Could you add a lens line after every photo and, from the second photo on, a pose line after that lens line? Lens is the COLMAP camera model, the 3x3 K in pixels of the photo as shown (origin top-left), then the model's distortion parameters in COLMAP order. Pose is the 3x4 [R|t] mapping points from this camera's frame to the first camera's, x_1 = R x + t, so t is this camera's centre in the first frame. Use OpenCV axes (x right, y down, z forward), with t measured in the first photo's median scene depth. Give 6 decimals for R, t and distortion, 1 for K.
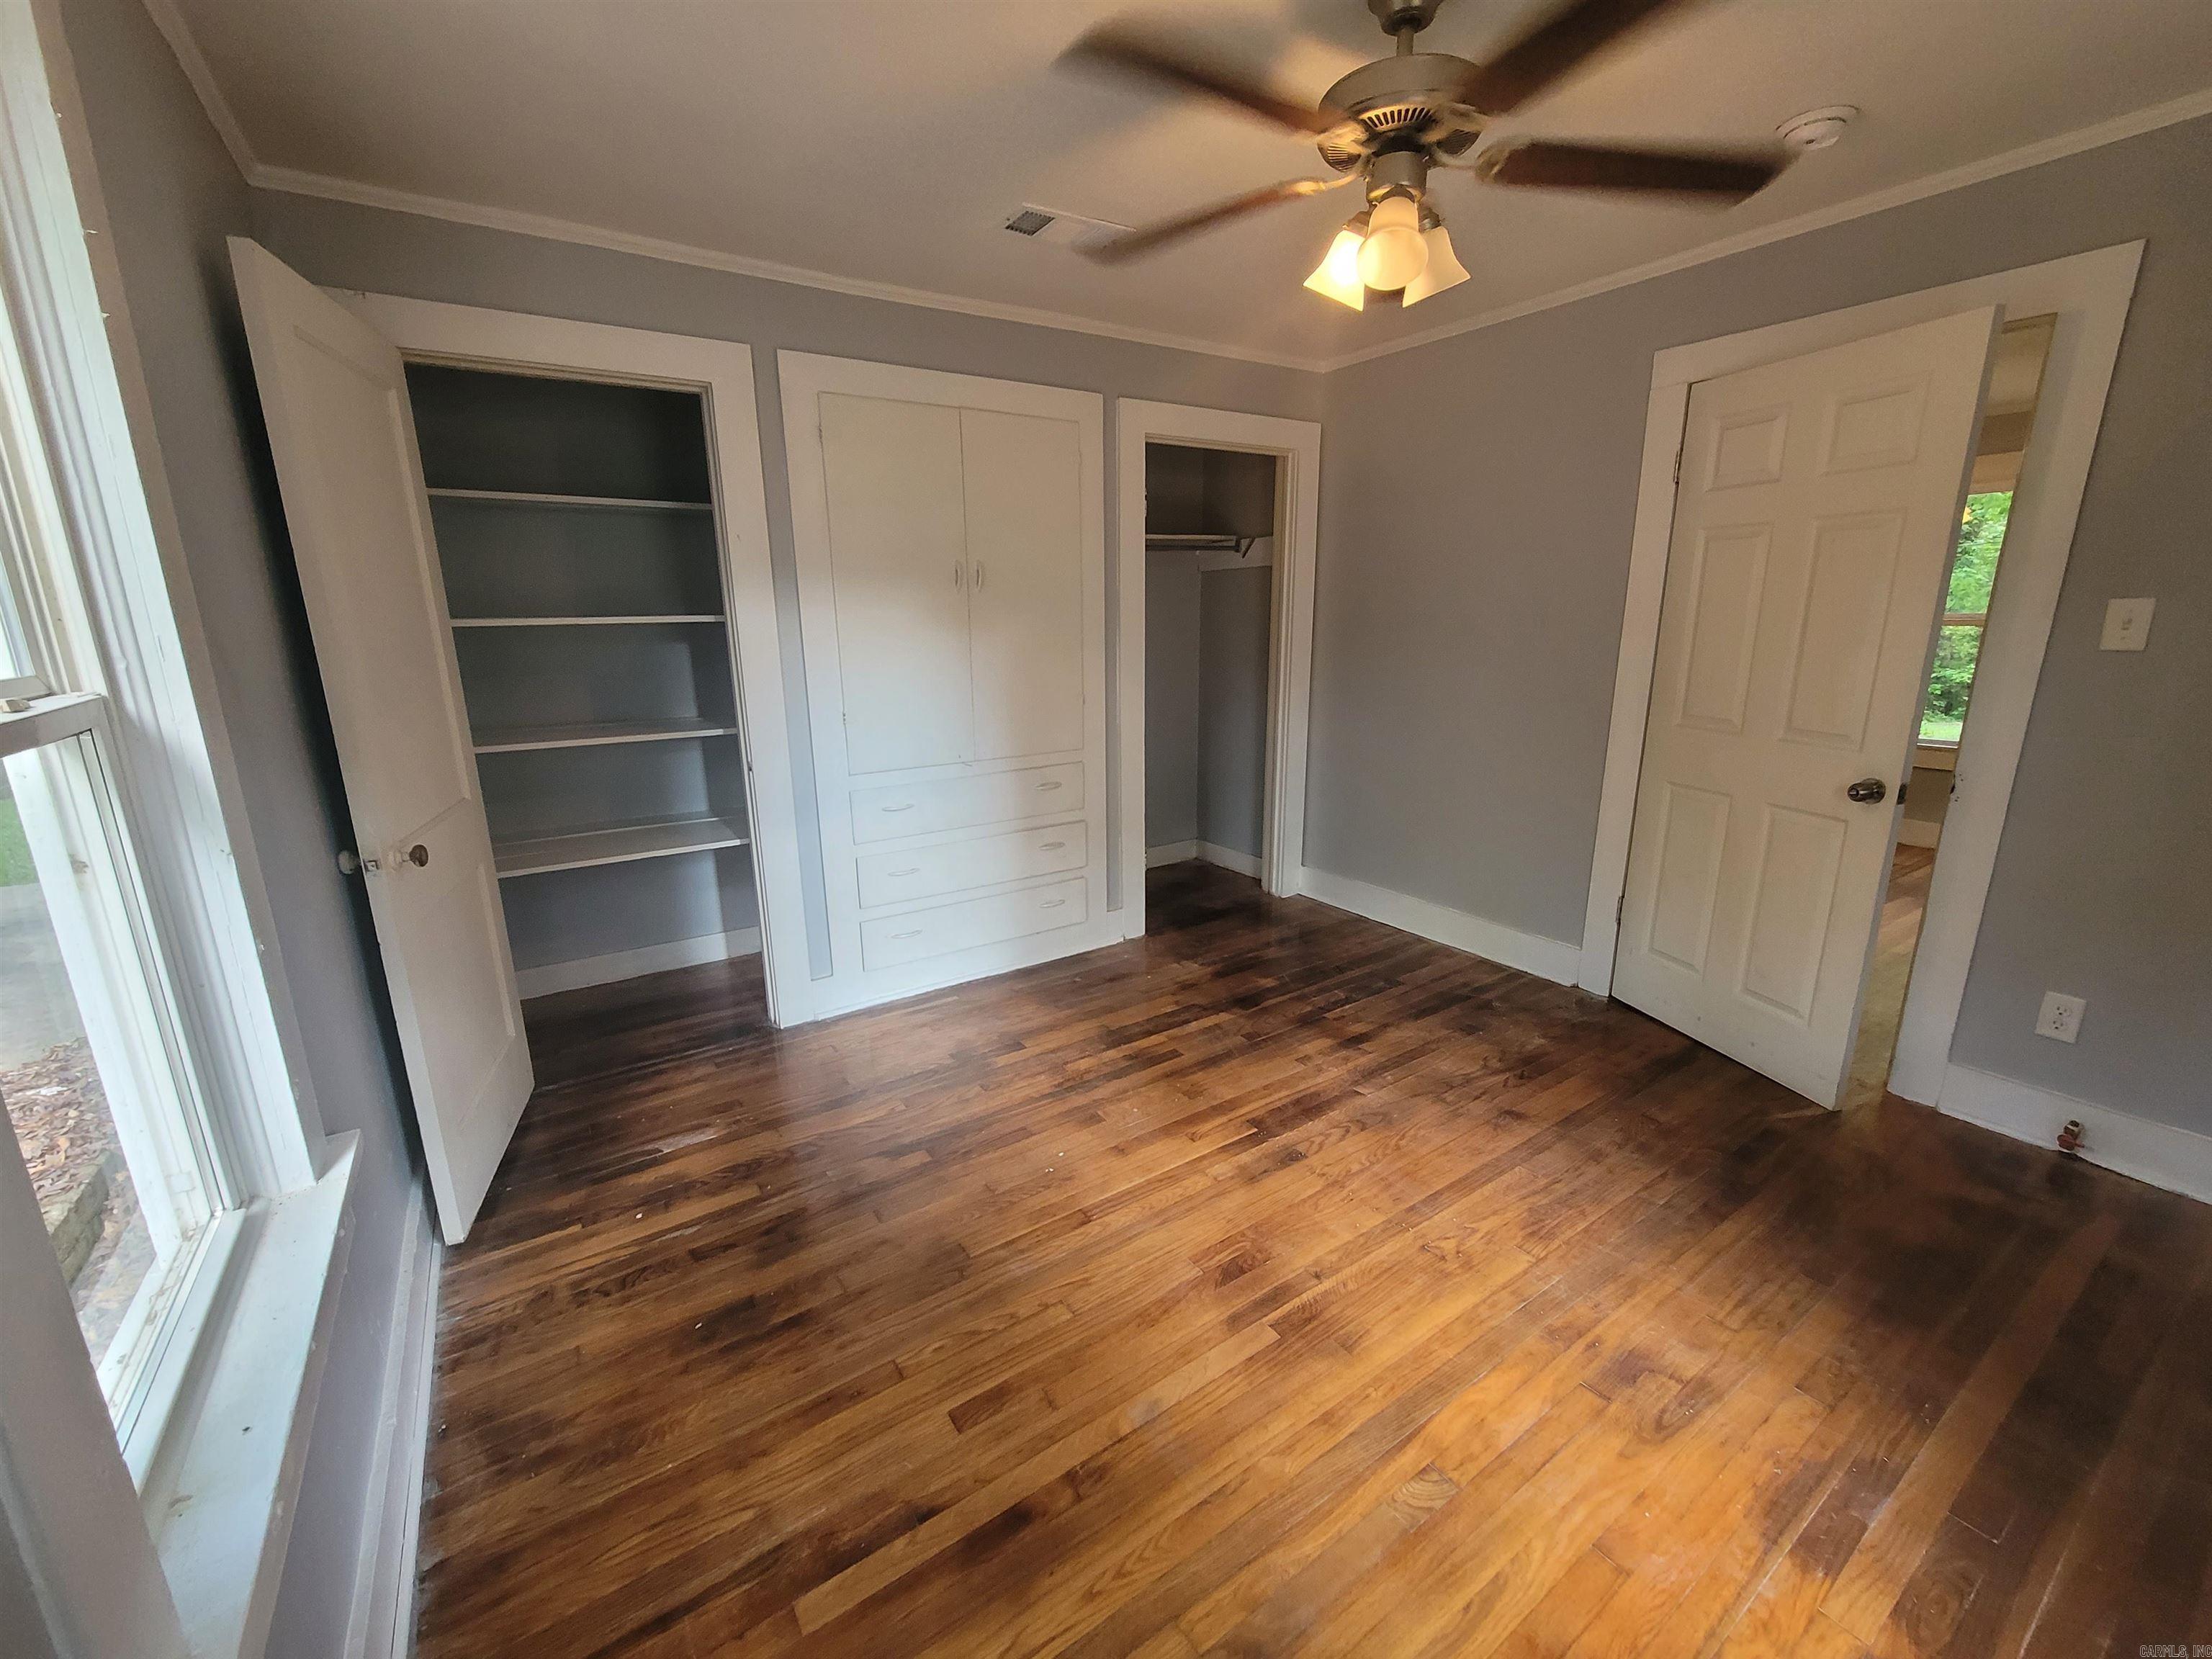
lens RADIAL K [[909.4, 0, 1123.4], [0, 909.4, 836.7], [0, 0, 1]] dist [-0.000173, 0.001856]
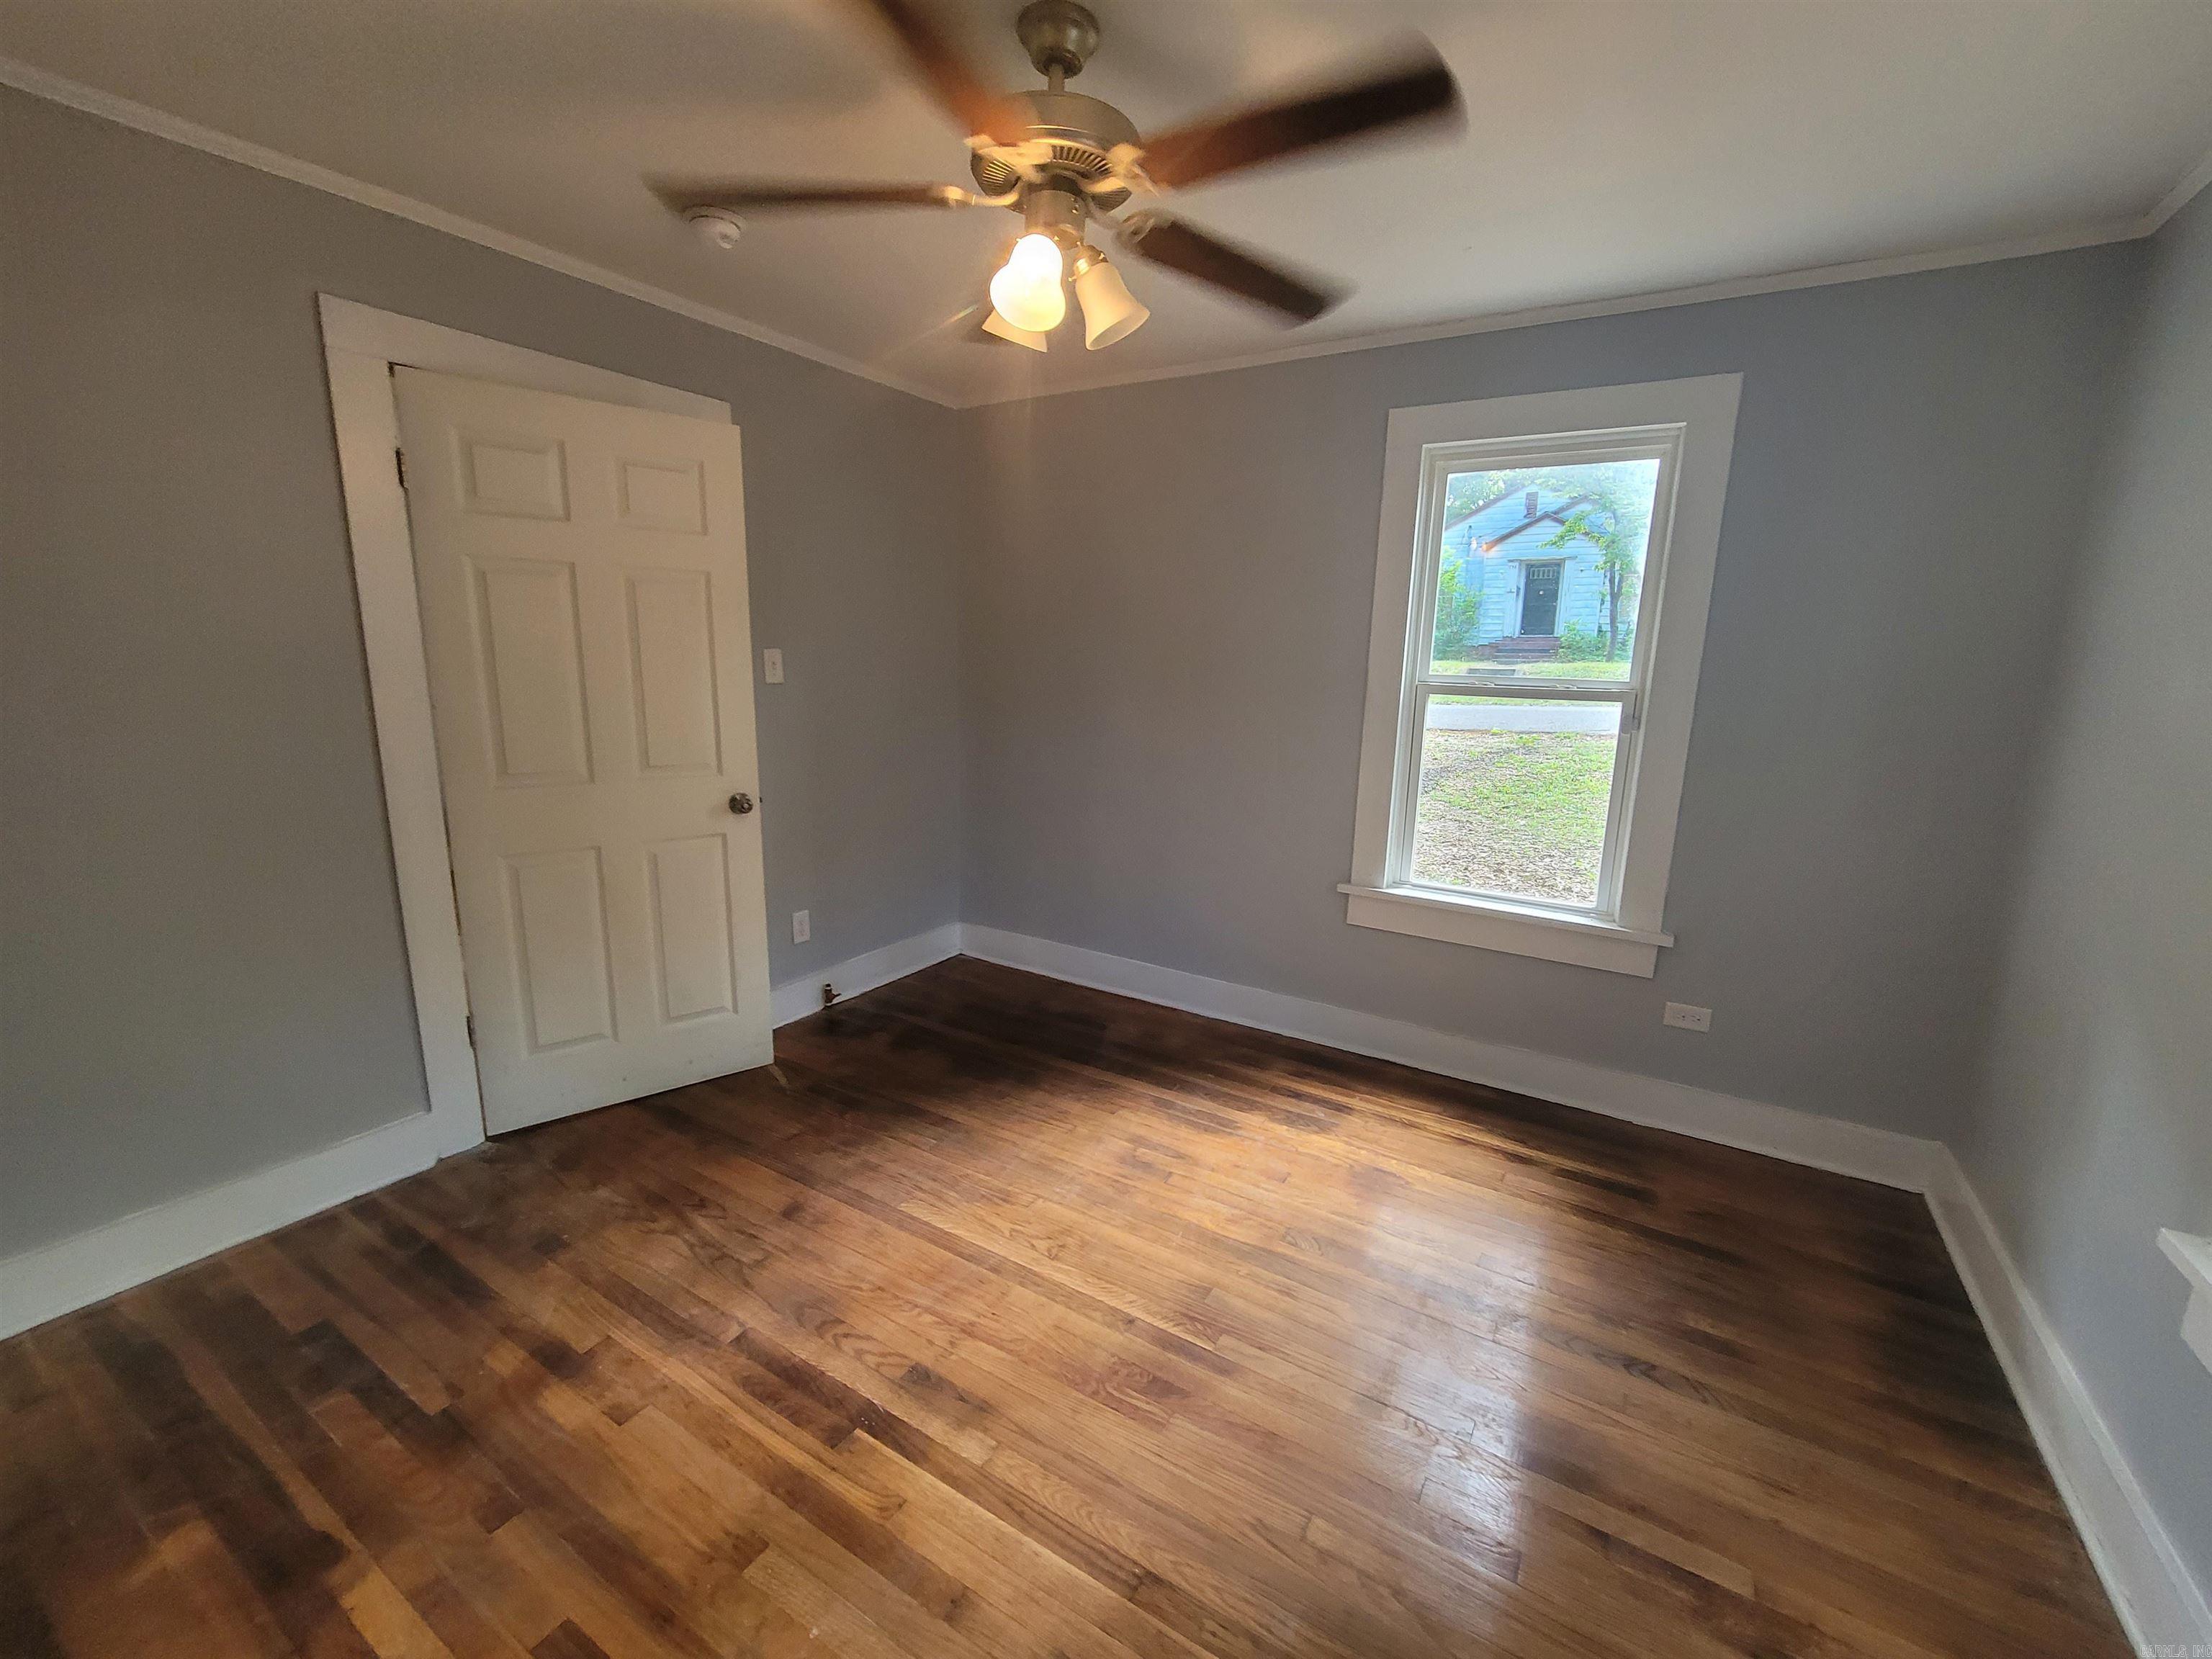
lens RADIAL K [[909.4, 0, 1113.1], [0, 909.4, 838.2], [0, 0, 1]] dist [-0.000173, 0.001856]
pose [[-0.408974, -0.178626, 0.894893, -0.472348], [0.206702, 0.937033, 0.281502, -0.244183], [-0.888828, 0.300104, -0.346300, 0.986053]]
